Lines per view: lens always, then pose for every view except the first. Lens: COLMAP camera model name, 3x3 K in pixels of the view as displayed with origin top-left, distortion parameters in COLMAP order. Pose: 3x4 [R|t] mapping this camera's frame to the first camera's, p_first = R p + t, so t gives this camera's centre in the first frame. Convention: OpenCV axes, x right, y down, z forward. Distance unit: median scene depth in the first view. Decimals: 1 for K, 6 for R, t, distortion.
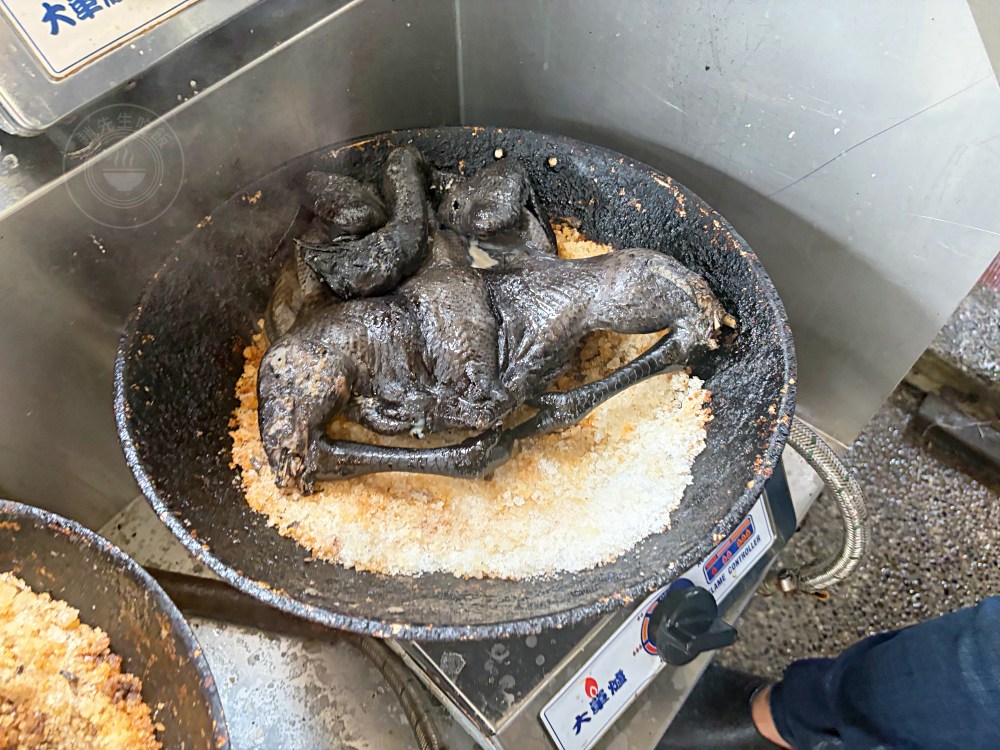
lens RADIAL K [[766.5, 0, 487.2], [0, 766.5, 374.0], [0, 0, 1]] dist [0.016918, -0.033143]
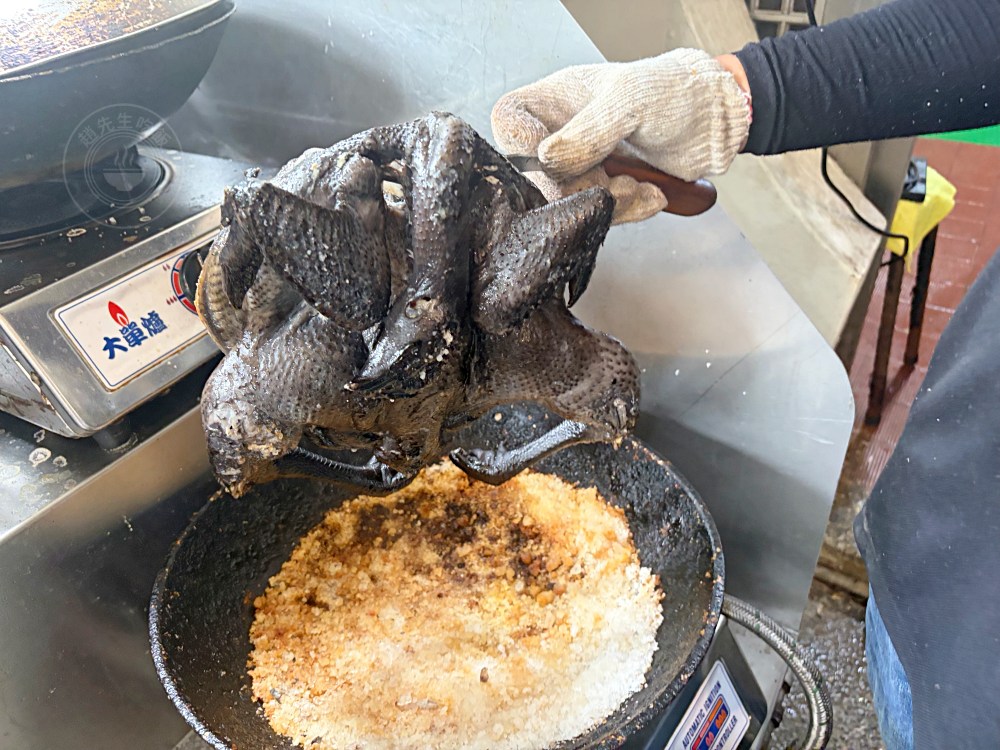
lens RADIAL K [[766.5, 0, 487.2], [0, 766.5, 374.0], [0, 0, 1]] dist [0.016918, -0.033143]
pose [[0.989347, -0.113407, 0.091274, -0.045928], [0.139287, 0.919717, -0.367043, 0.138275], [-0.042321, 0.375846, 0.925715, -0.211911]]
